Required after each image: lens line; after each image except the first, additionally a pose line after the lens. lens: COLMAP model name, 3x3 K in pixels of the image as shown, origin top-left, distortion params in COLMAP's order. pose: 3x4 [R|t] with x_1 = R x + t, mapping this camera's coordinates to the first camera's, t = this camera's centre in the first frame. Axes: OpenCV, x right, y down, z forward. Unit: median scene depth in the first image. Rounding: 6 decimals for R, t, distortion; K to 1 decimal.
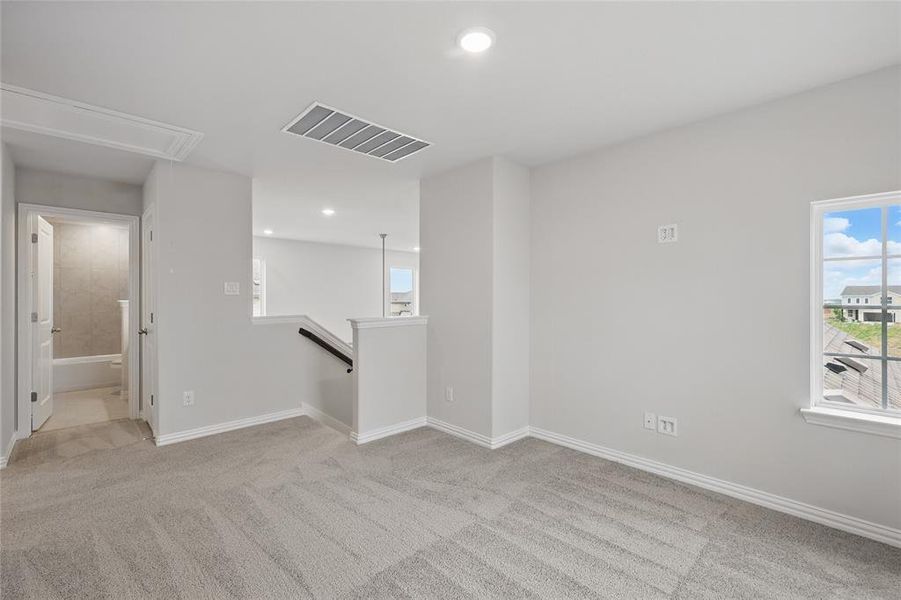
lens RADIAL K [[400.0, 0, 450.7], [0, 400.0, 298.7], [0, 0, 1]] dist [0.003214, 0.000020]
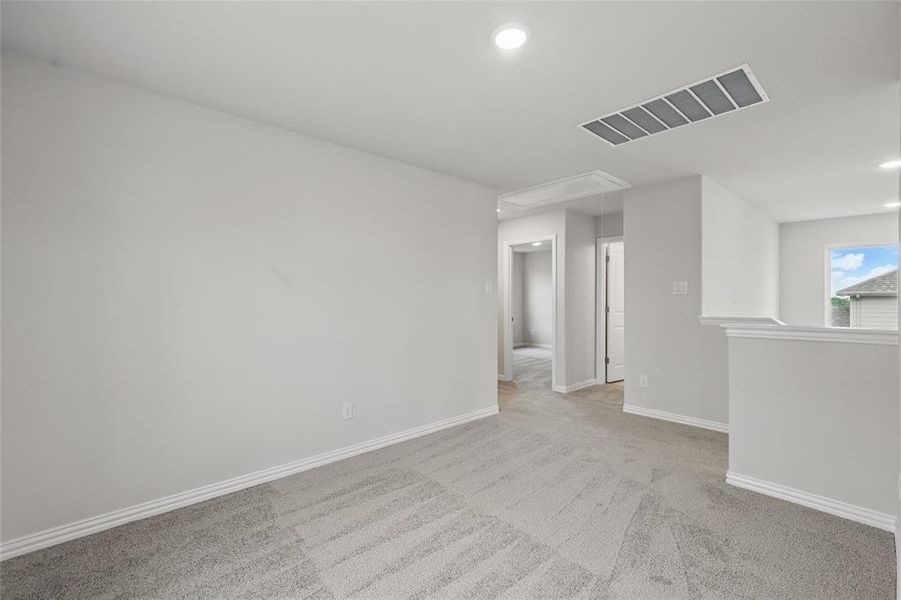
lens RADIAL K [[388.7, 0, 450.5], [0, 388.7, 300.0], [0, 0, 1]] dist [0.002190, 0.000116]
pose [[-0.028400, 0.008426, -0.999561, 0.566364], [-0.002849, 0.999960, 0.008510, -0.002140], [0.999593, 0.003090, -0.028375, 0.489136]]
